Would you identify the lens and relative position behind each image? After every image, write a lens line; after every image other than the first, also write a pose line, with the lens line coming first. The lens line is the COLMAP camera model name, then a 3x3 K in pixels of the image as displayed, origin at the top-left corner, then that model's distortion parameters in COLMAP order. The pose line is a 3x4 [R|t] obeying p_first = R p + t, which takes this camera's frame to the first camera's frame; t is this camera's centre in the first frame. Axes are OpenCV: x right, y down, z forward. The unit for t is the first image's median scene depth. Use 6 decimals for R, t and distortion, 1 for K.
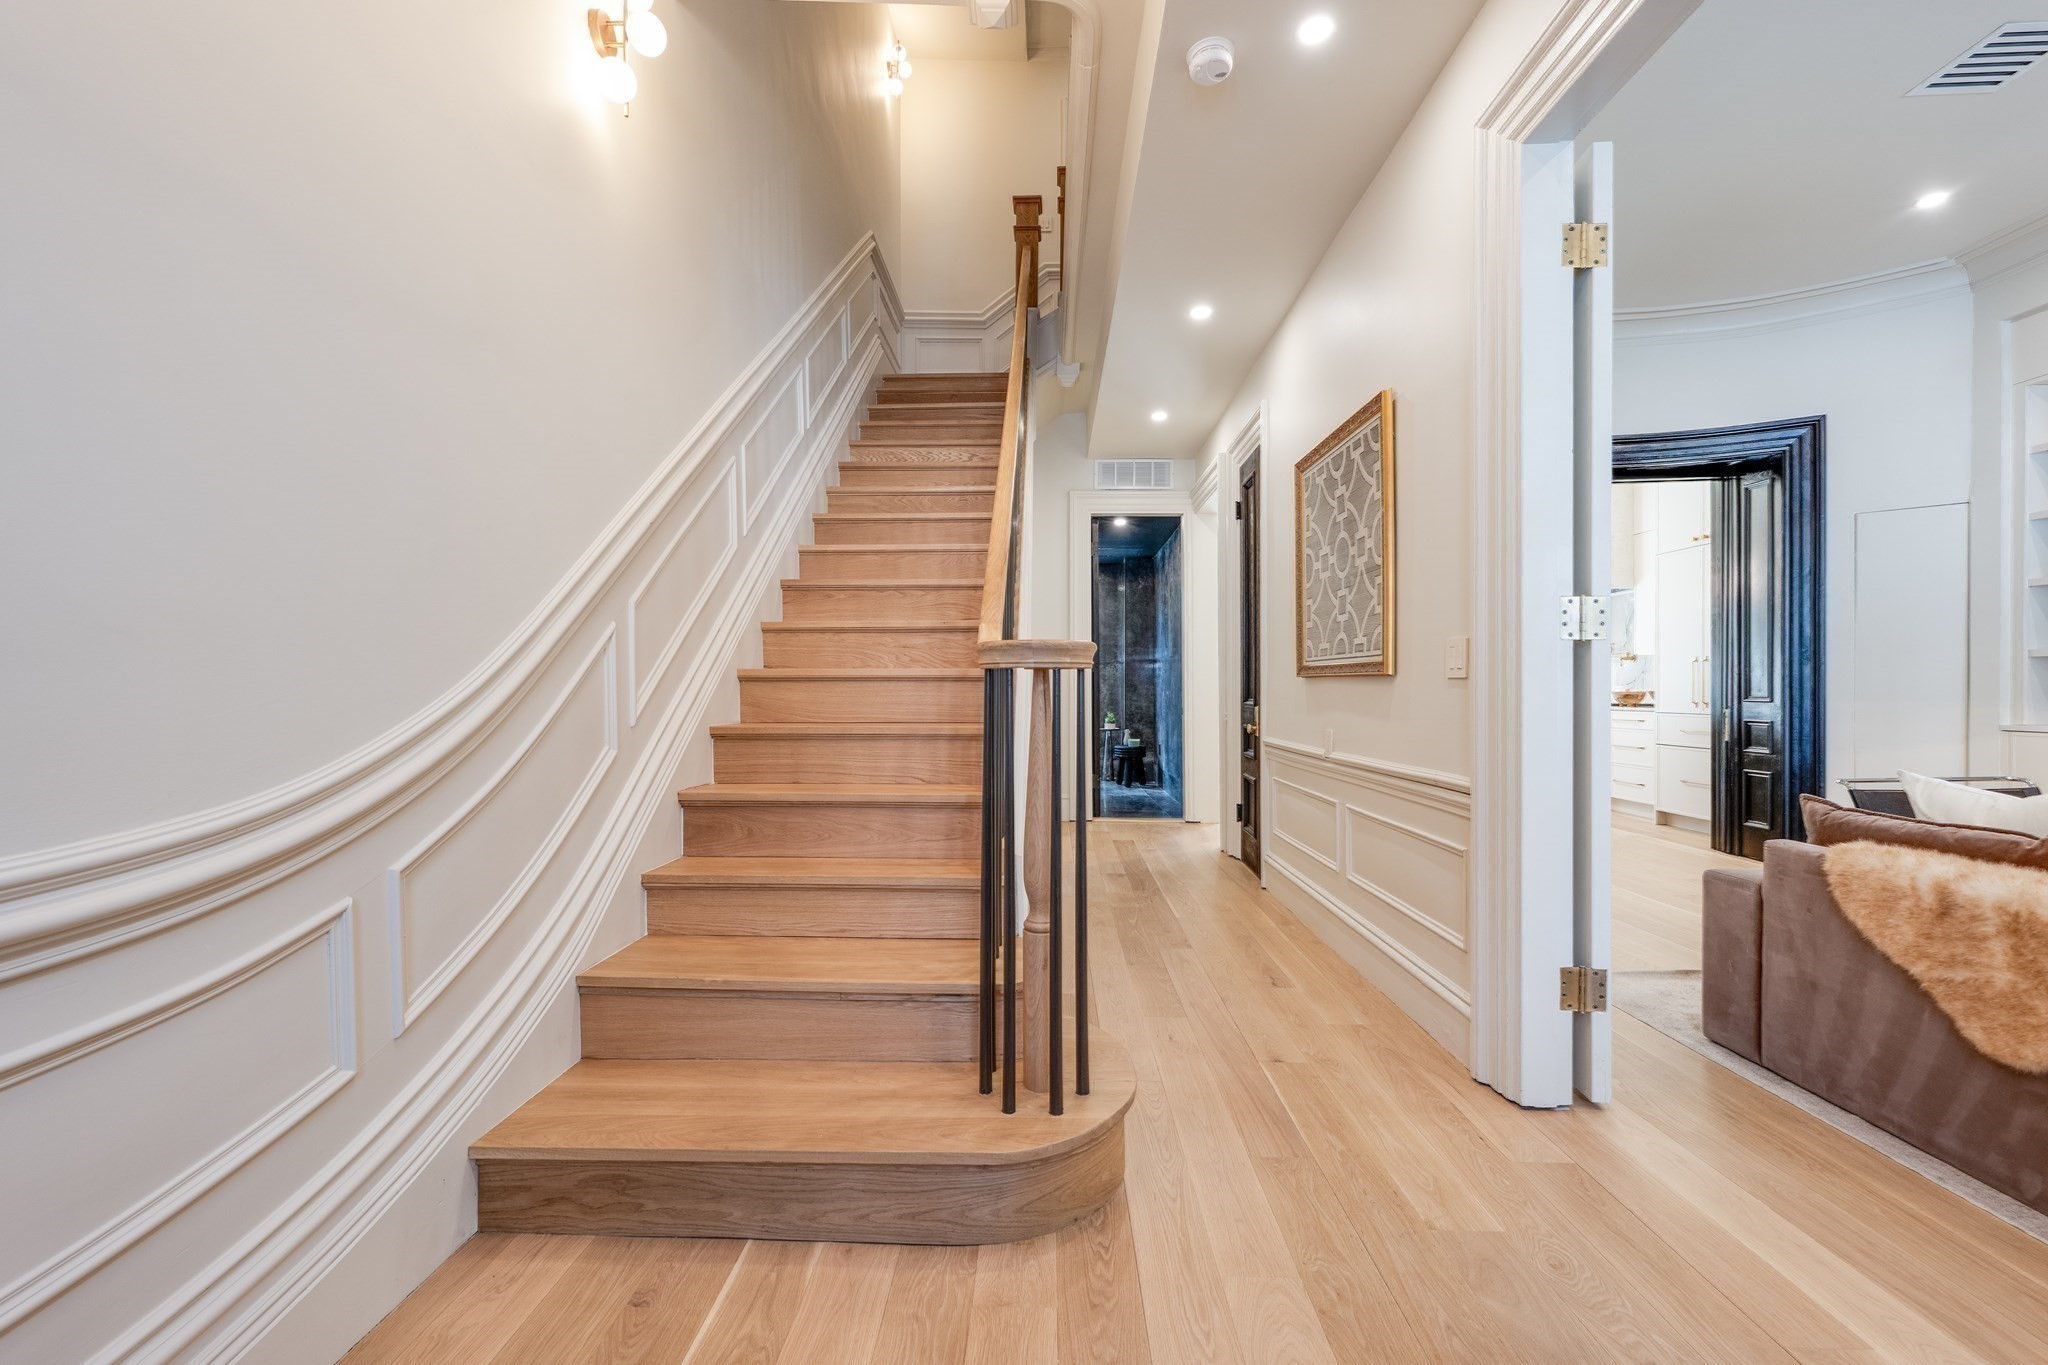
lens RADIAL K [[842.7, 0, 1022.4], [0, 842.7, 691.7], [0, 0, 1]] dist [0.000443, 0.000031]
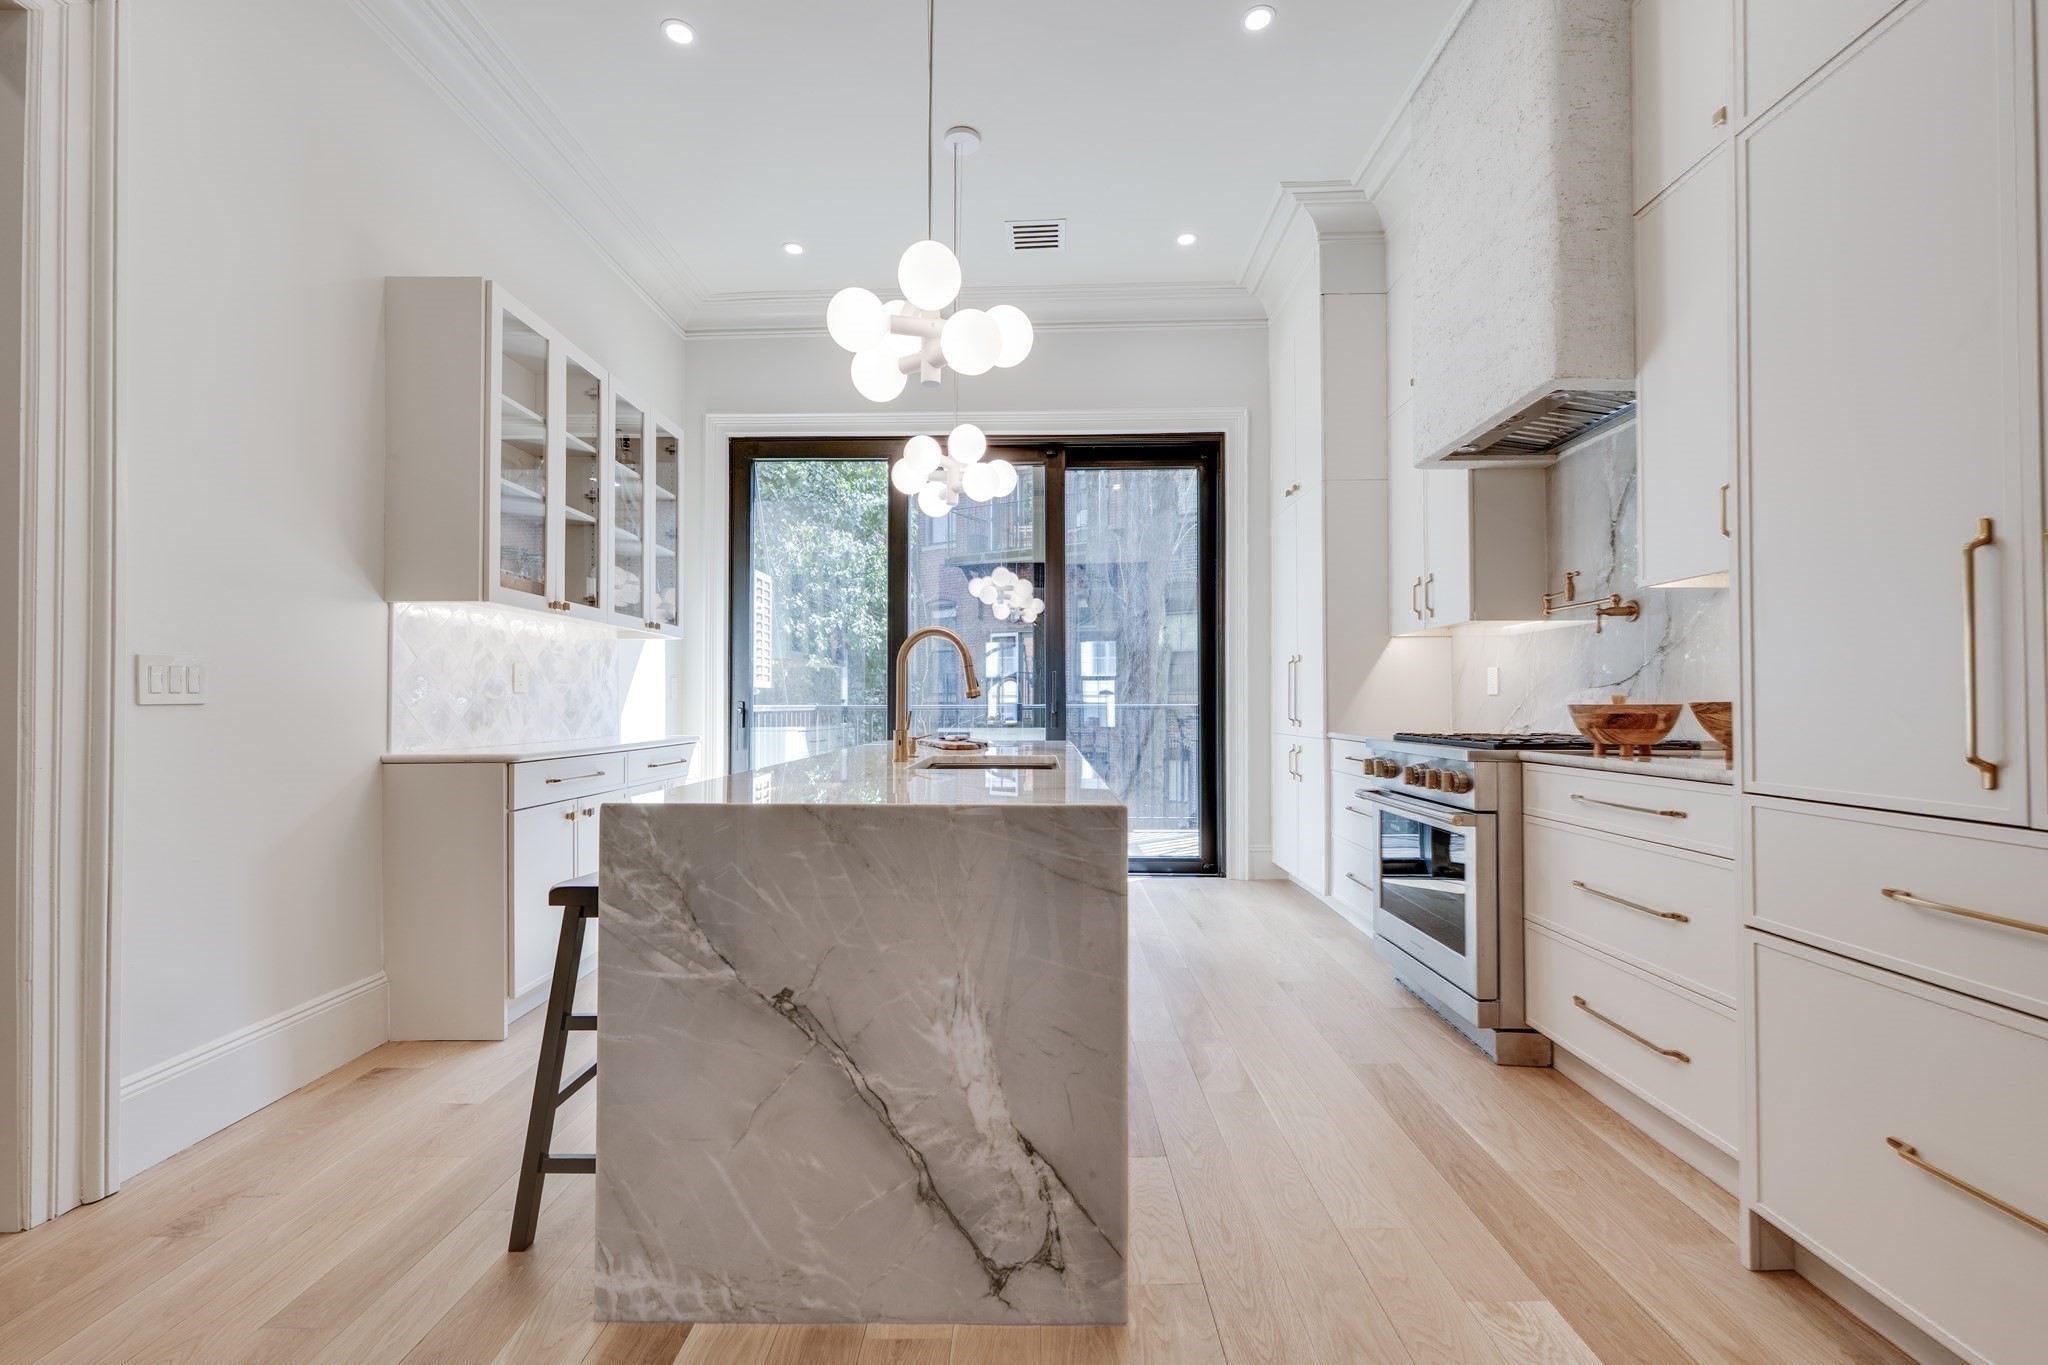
lens RADIAL K [[842.7, 0, 1011.7], [0, 842.7, 688.4], [0, 0, 1]] dist [0.000443, 0.000031]
pose [[0.999999, -0.000928, -0.000503, 0.784797], [0.000918, 0.999808, -0.019558, 0.000121], [0.000521, 0.019557, 0.999809, 1.092879]]
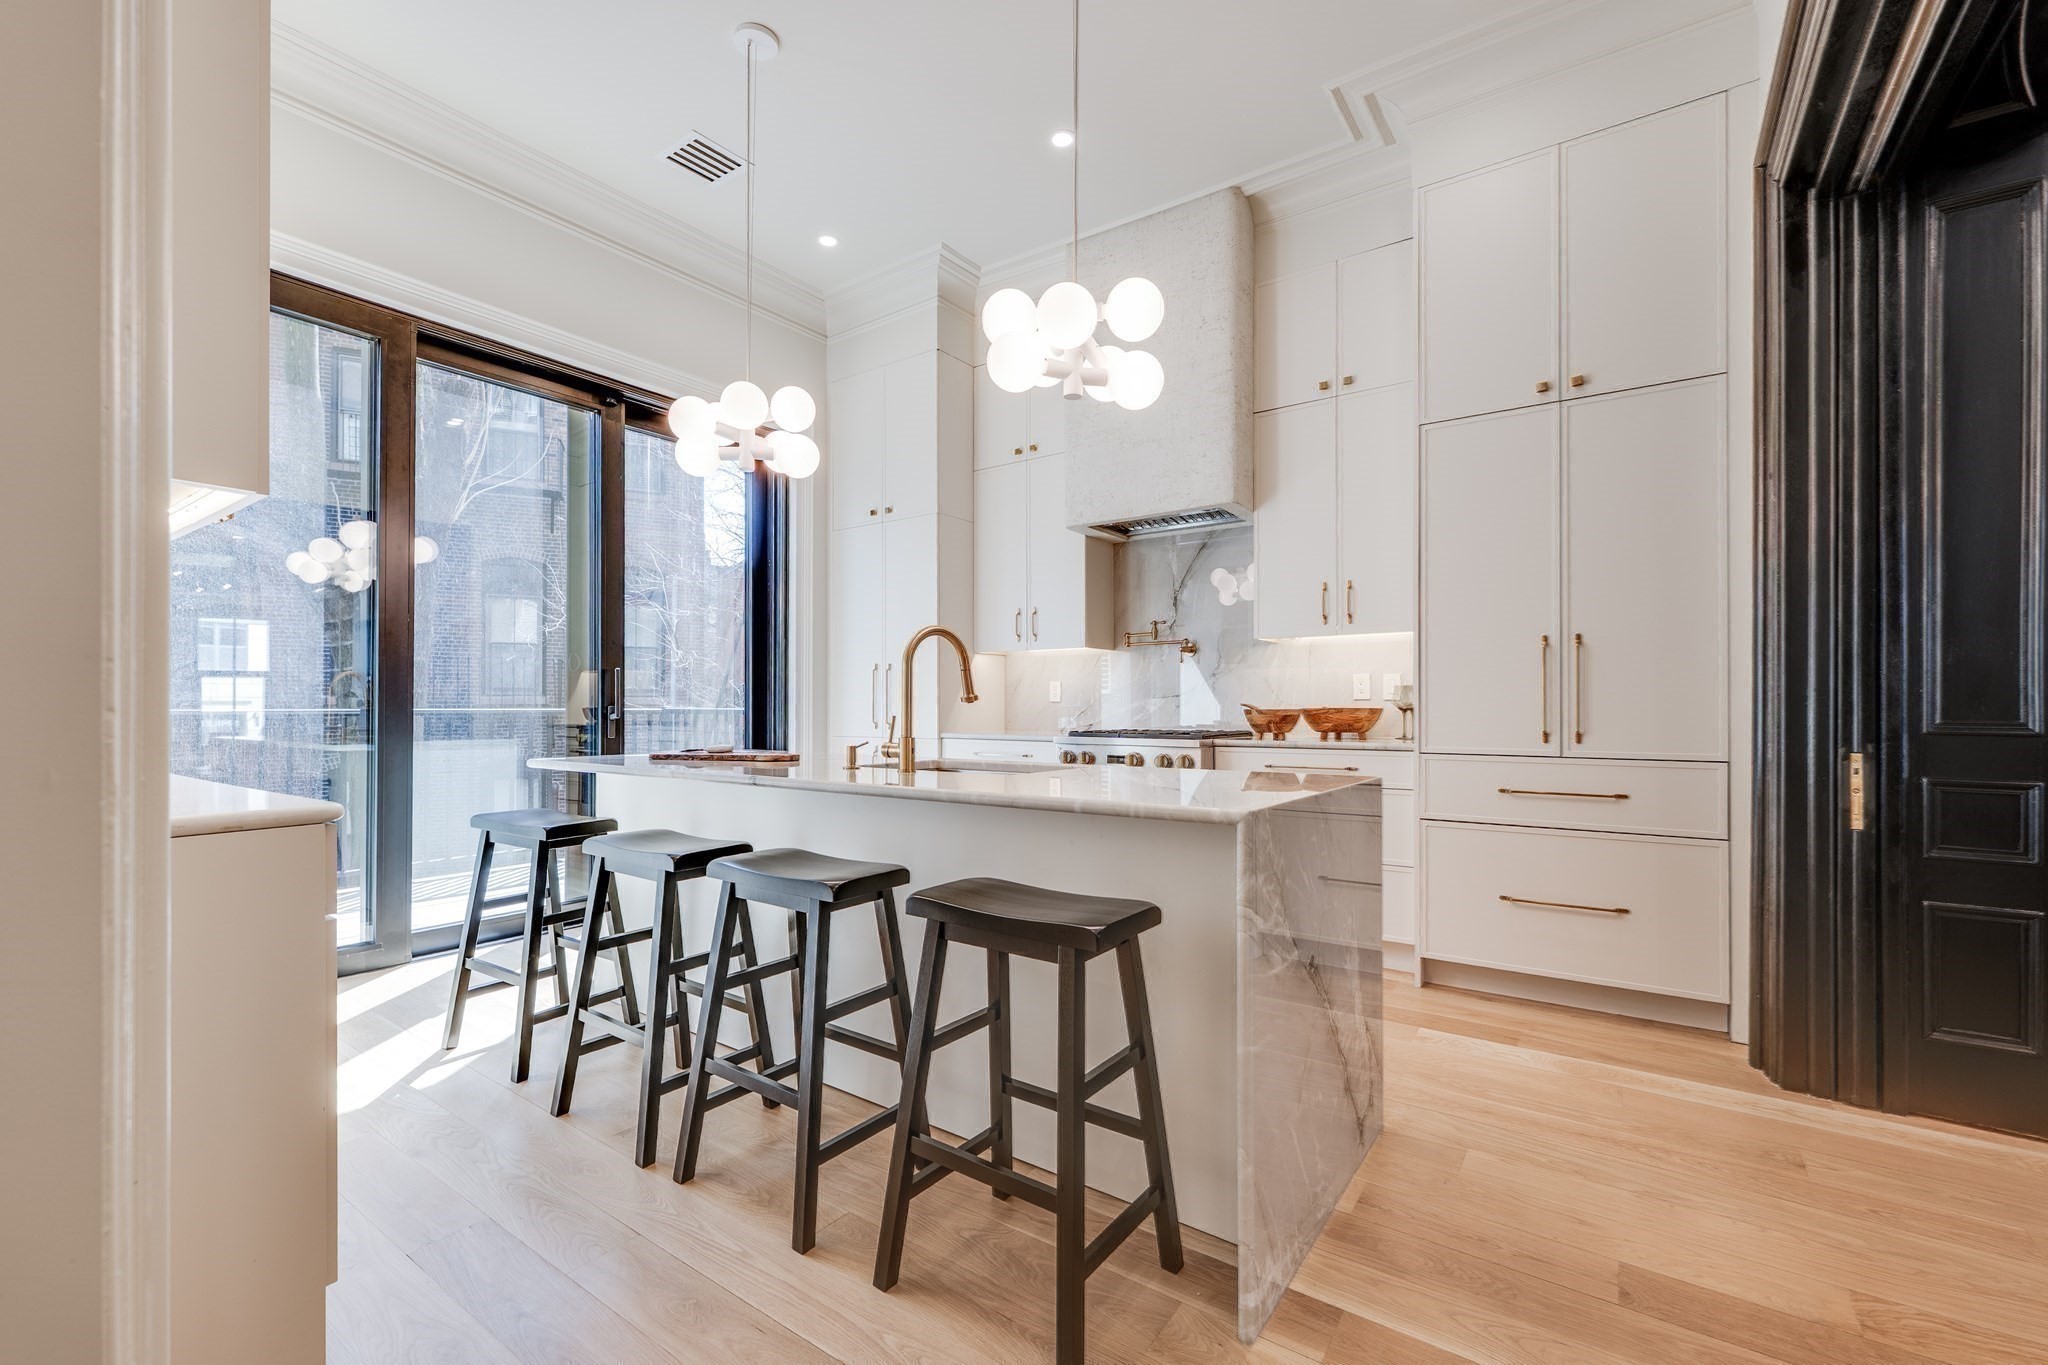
lens RADIAL K [[865.4, 0, 1015.3], [0, 865.4, 701.7], [0, 0, 1]] dist [0.007276, 0.000461]
pose [[0.558901, 0.004459, 0.829223, 0.305954], [0.001699, 0.999977, -0.006522, -0.001867], [-0.829233, 0.005054, 0.558880, 1.314485]]
